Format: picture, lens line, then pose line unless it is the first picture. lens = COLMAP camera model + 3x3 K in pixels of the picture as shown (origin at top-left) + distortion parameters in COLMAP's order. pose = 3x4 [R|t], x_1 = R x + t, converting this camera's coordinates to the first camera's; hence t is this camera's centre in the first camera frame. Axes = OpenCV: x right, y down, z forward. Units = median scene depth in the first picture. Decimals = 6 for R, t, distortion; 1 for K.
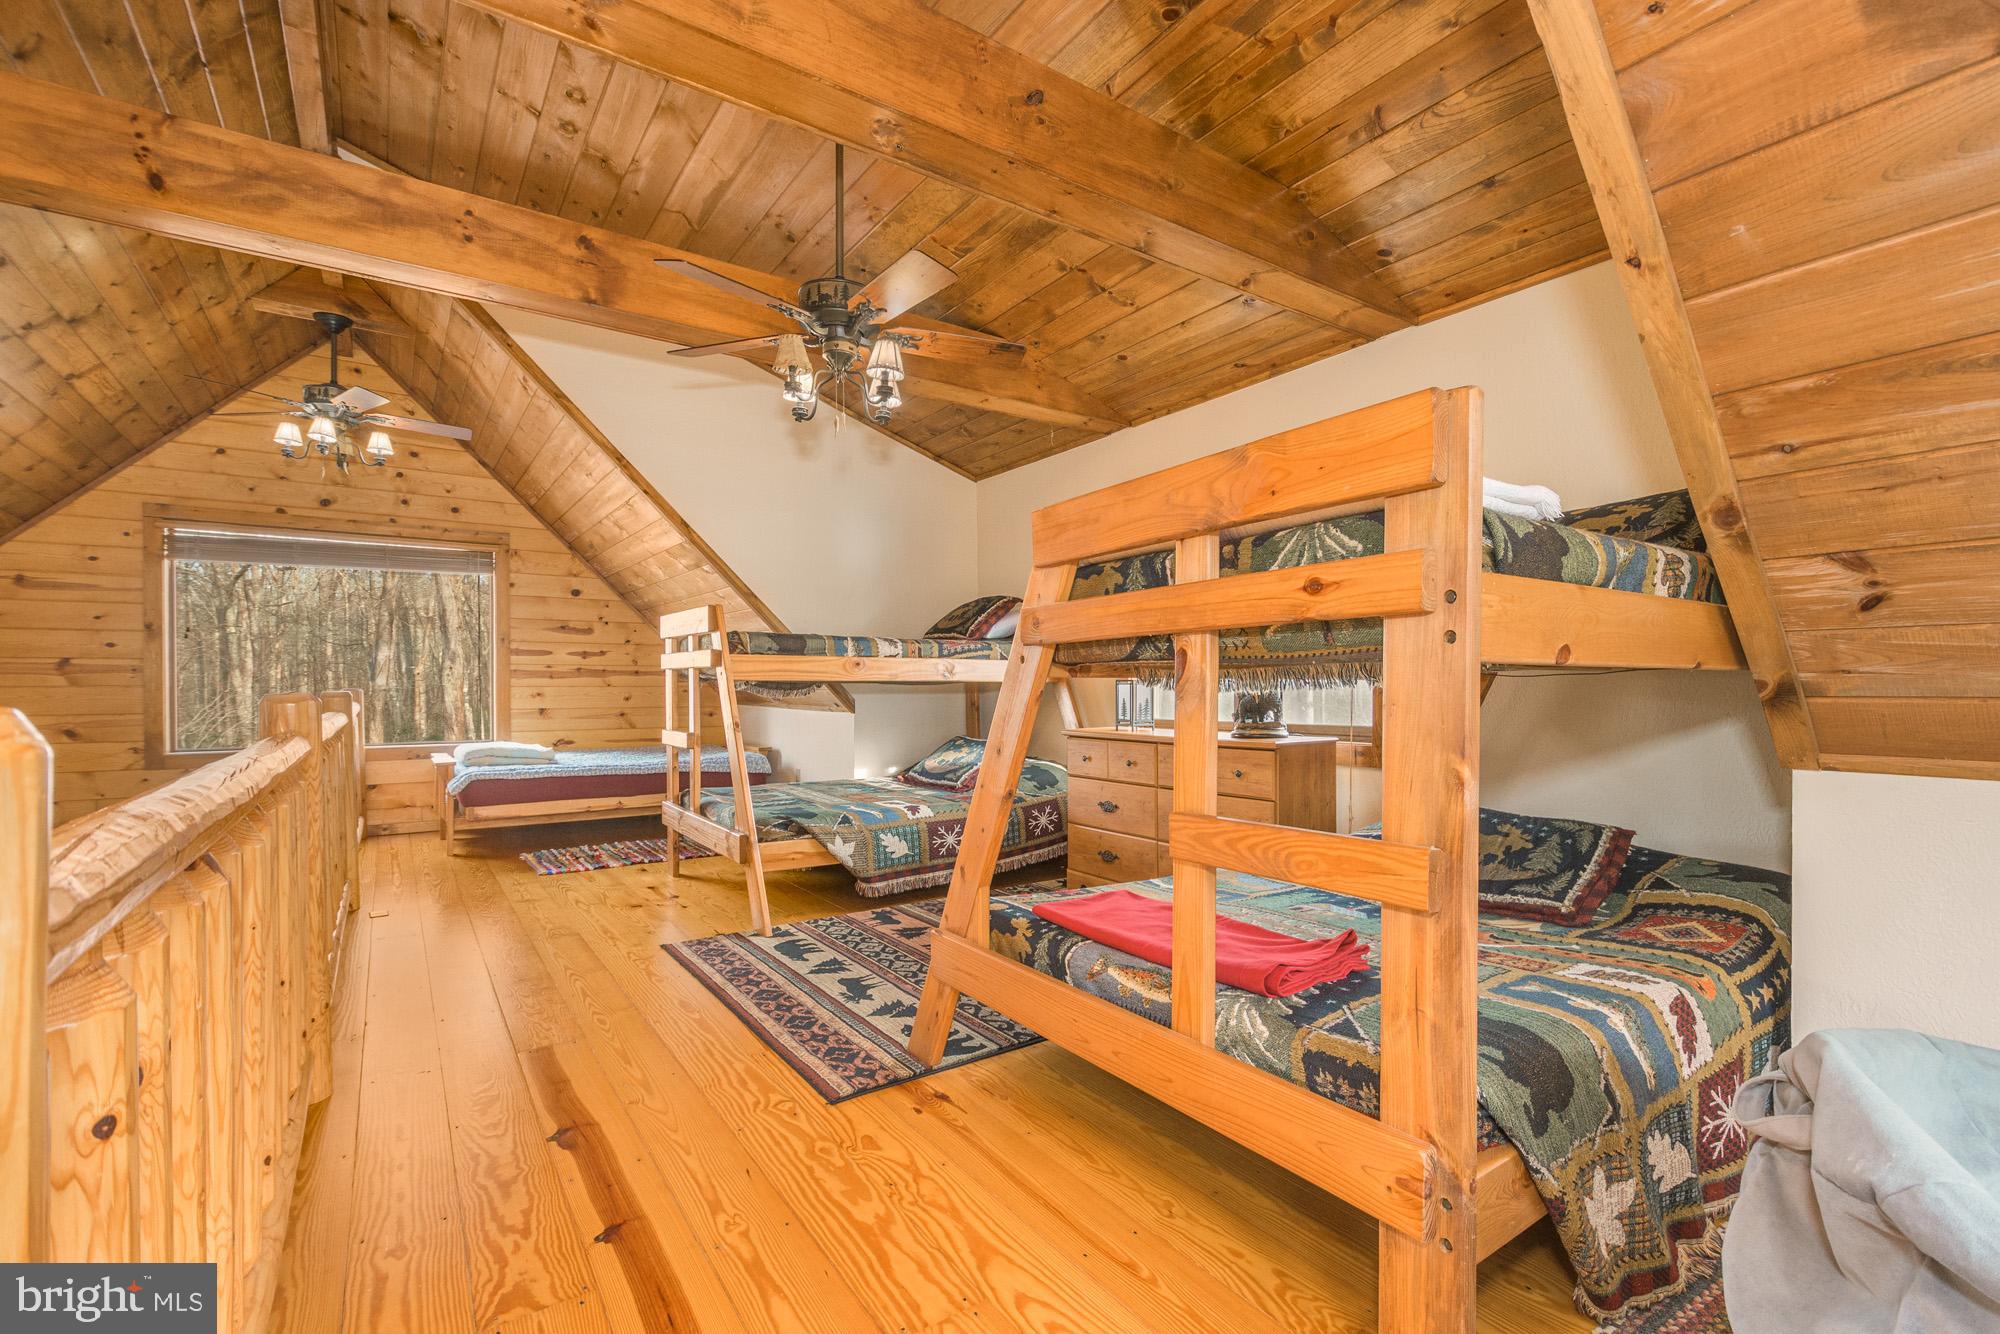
lens RADIAL K [[893.9, 0, 1000.4], [0, 893.9, 690.4], [0, 0, 1]] dist [0.001829, -0.000480]
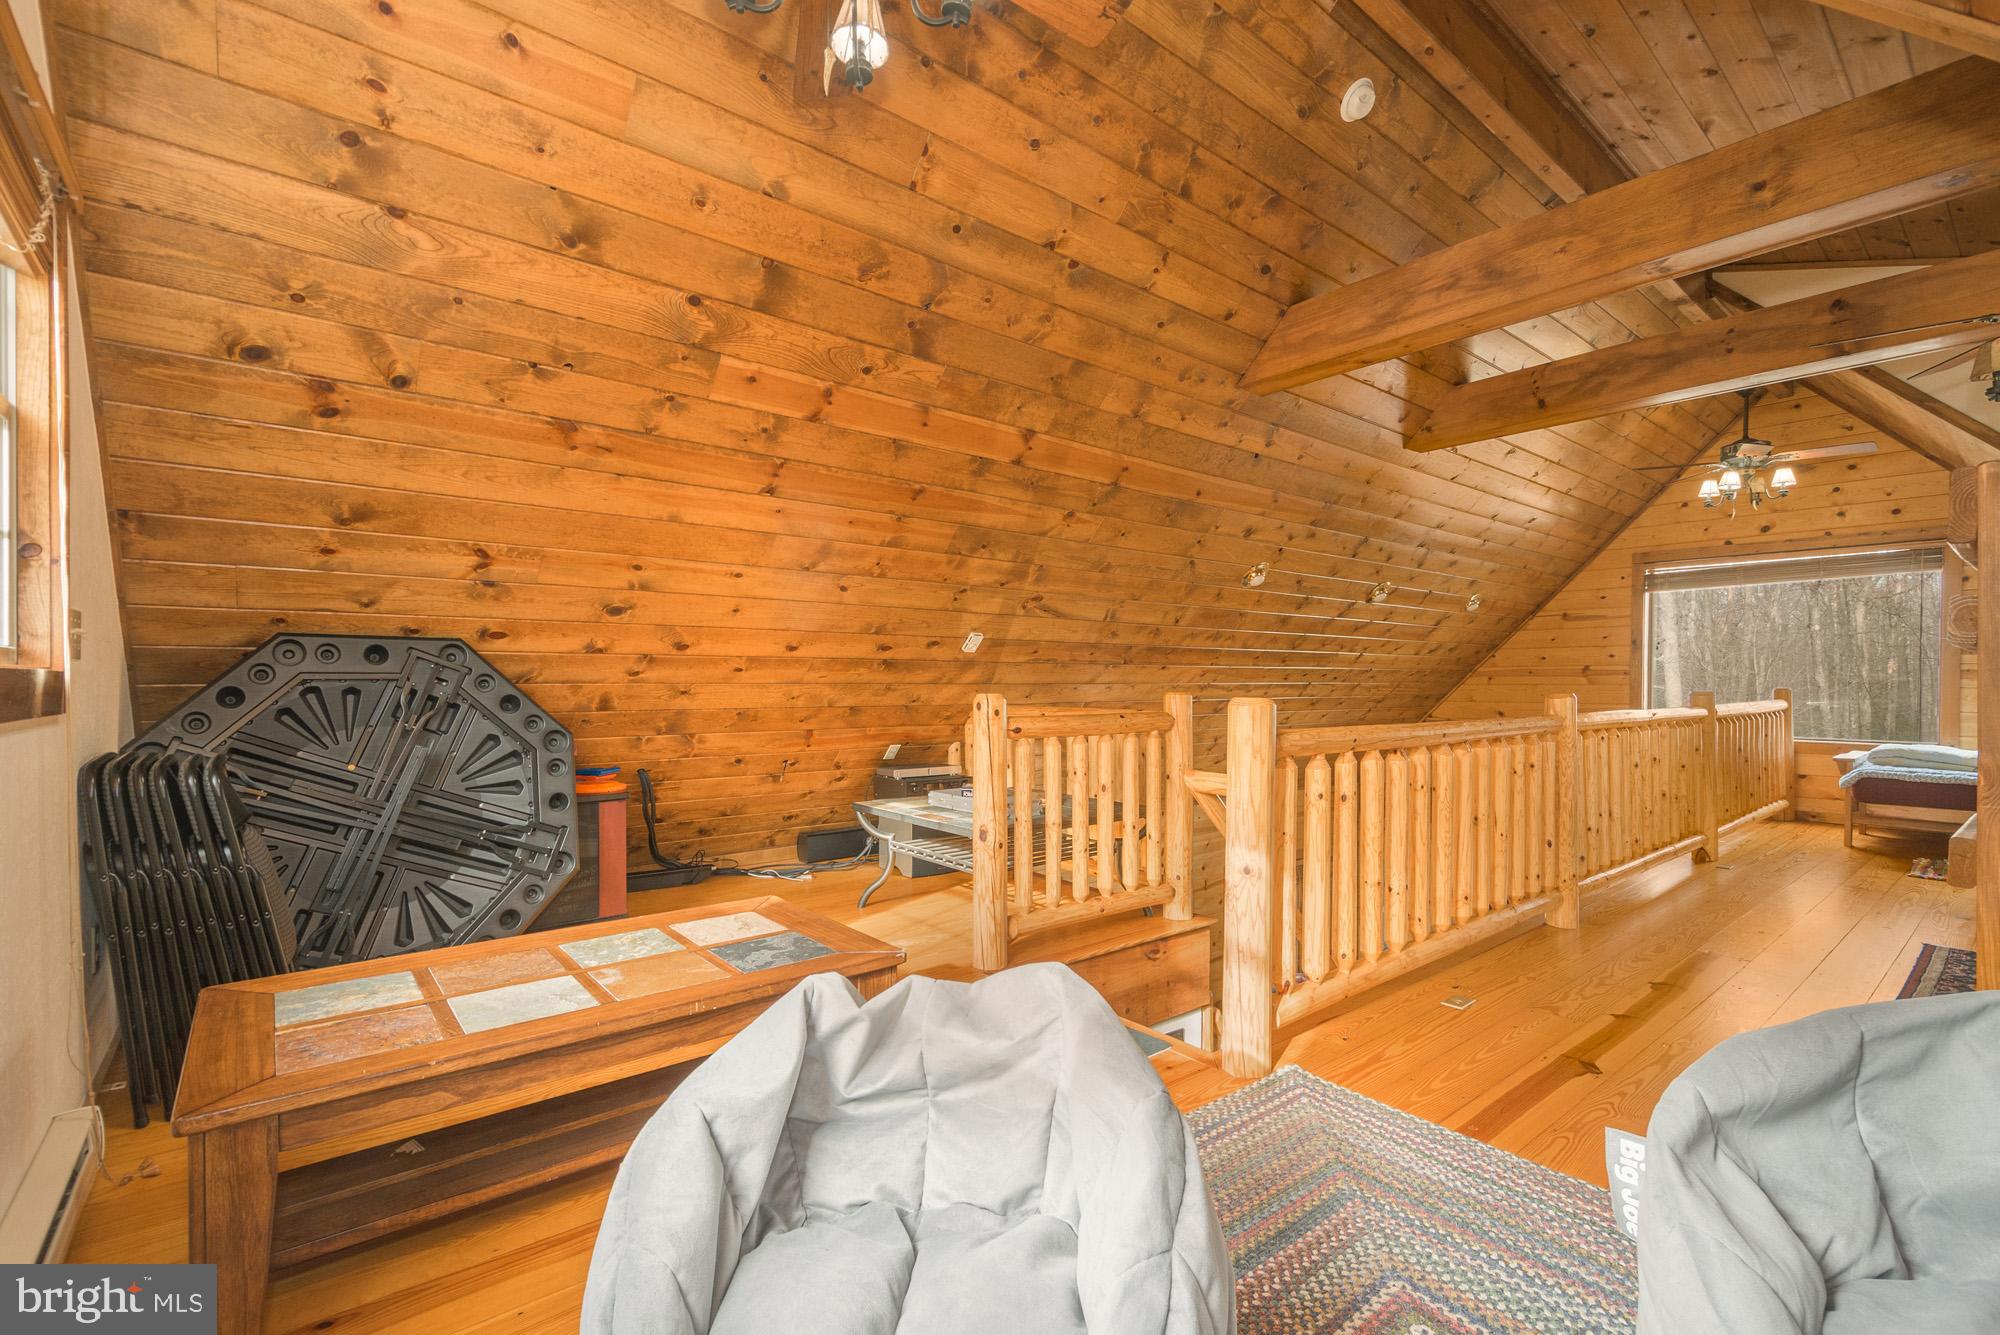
lens RADIAL K [[859.7, 0, 997.8], [0, 859.7, 694.6], [0, 0, 1]] dist [0.002478, -0.011615]
pose [[0.067455, 0.018319, -0.997554, 0.718700], [-0.007411, 0.999813, 0.017859, -0.013127], [0.997695, 0.006188, 0.067579, -0.188370]]
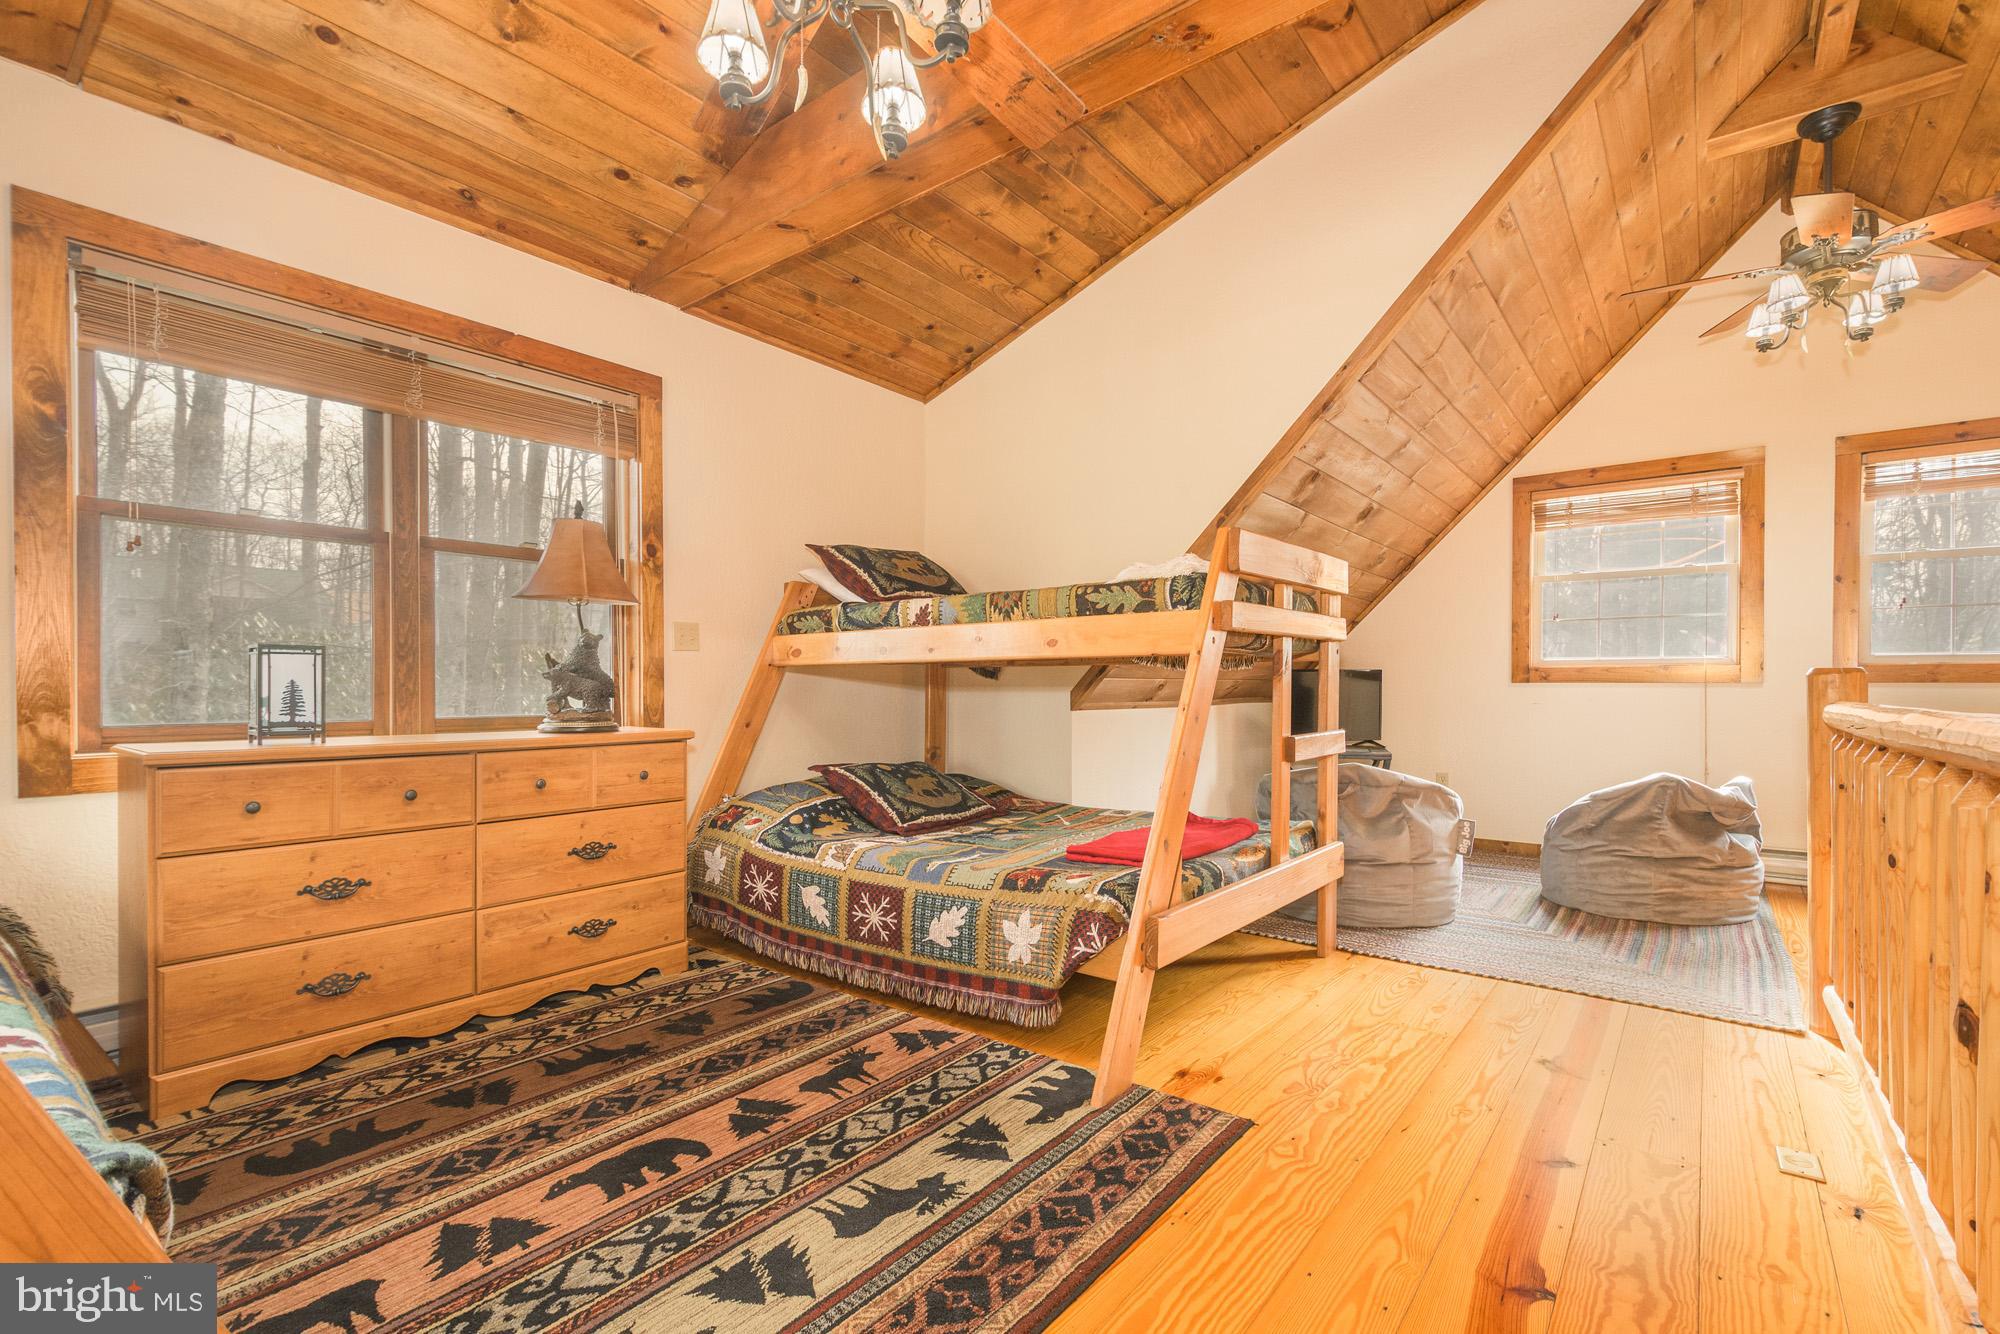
lens RADIAL K [[924.2, 0, 1020.4], [0, 924.2, 680.8], [0, 0, 1]] dist [0.003269, -0.000501]
pose [[-0.328396, 0.008207, 0.944505, -0.843563], [0.004323, 0.999965, -0.007186, 0.024374], [-0.944530, 0.001724, -0.328420, 1.303132]]
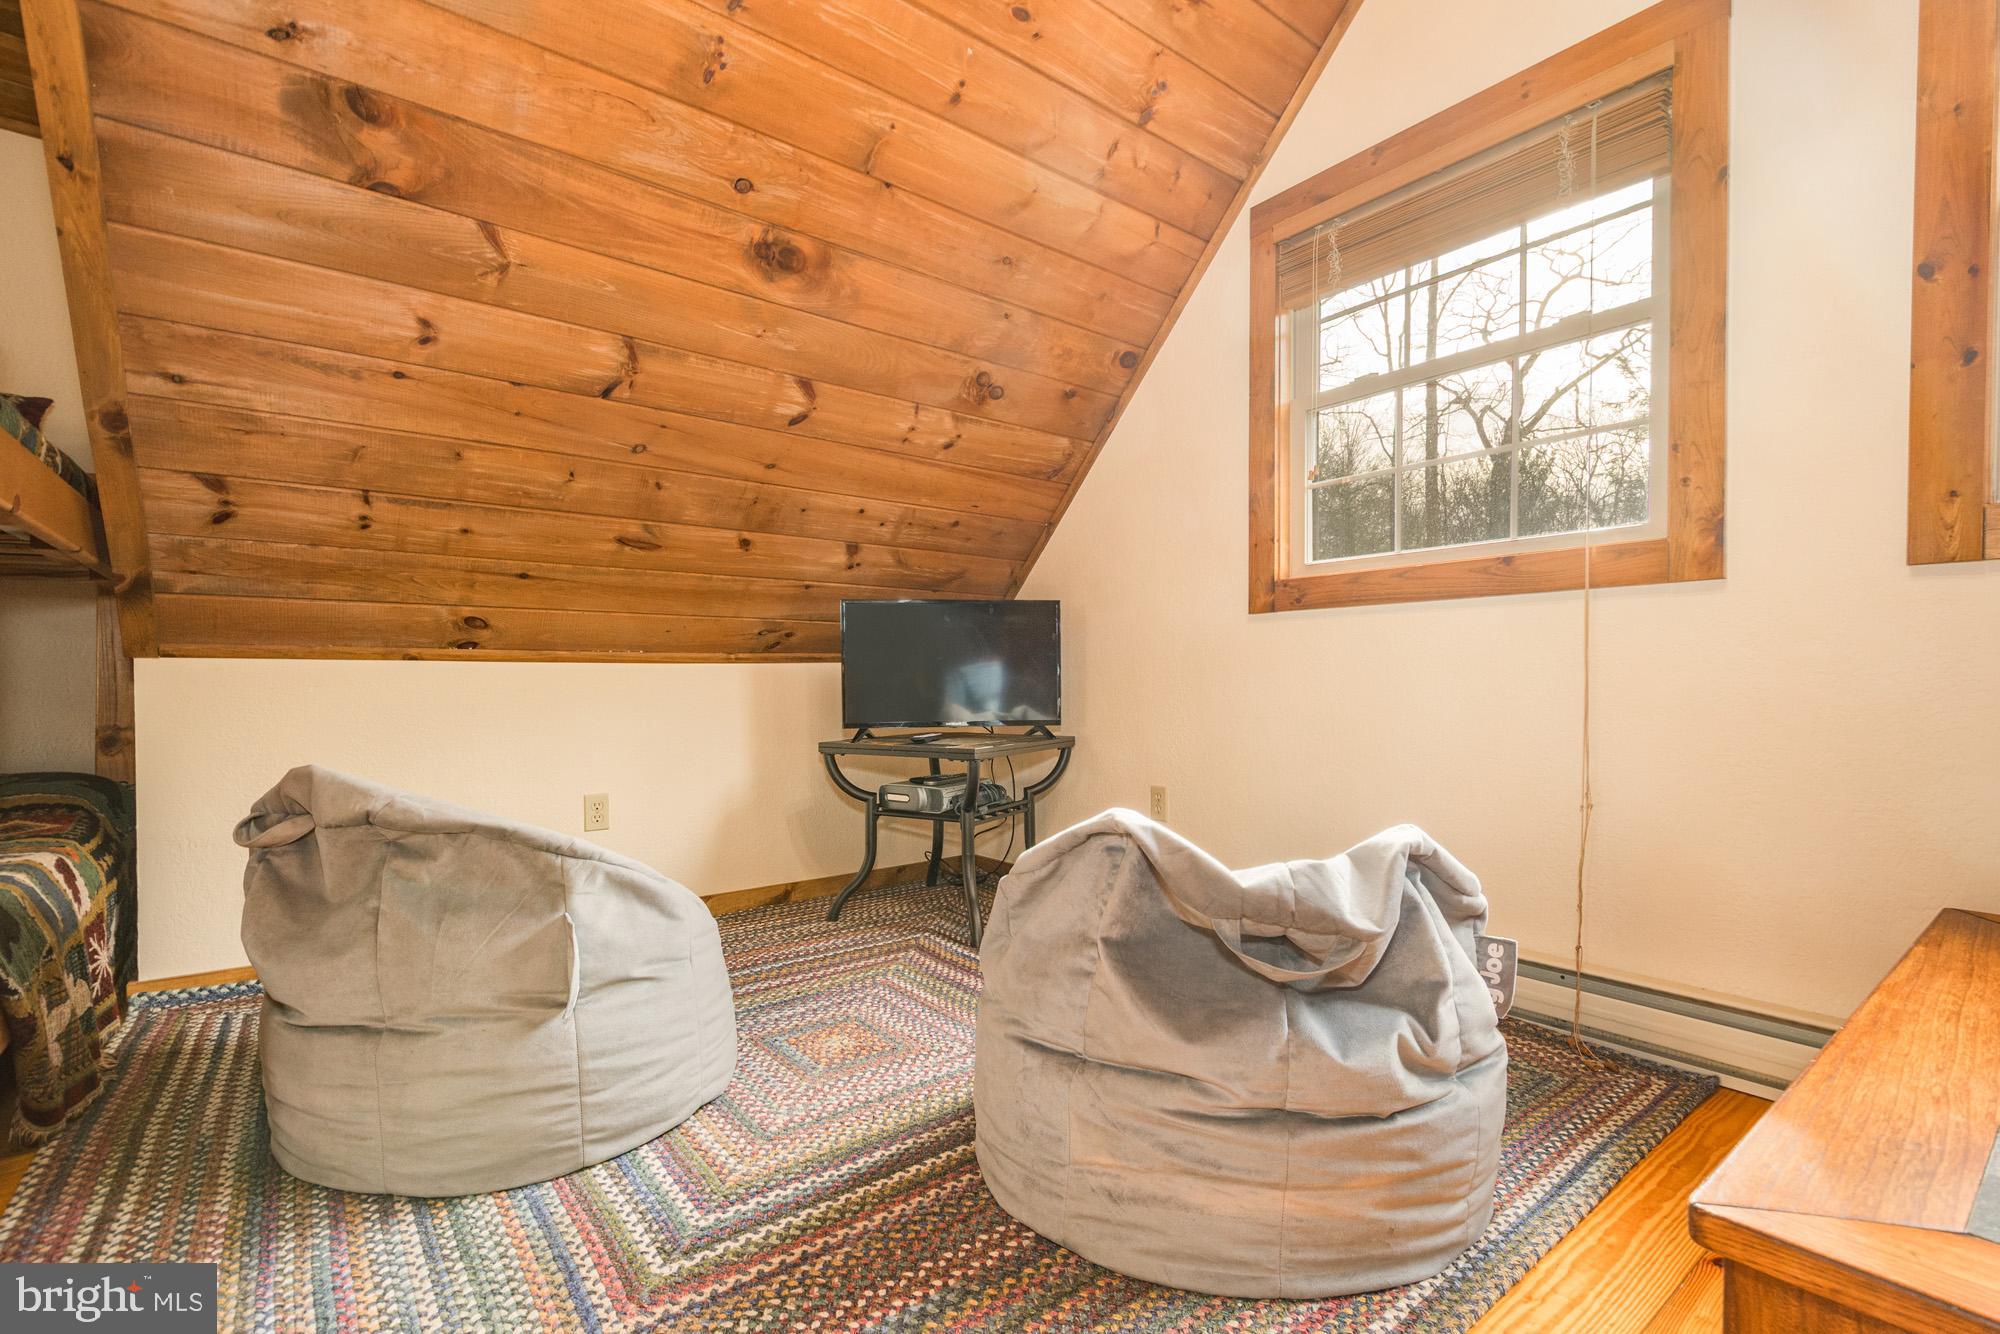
lens RADIAL K [[888.2, 0, 1026.0], [0, 888.2, 692.6], [0, 0, 1]] dist [-0.000228, -0.000230]
pose [[-0.081728, -0.010658, 0.996598, -0.257313], [0.009228, 0.999892, 0.011450, 0.092222], [-0.996612, 0.010132, -0.081620, -0.045954]]
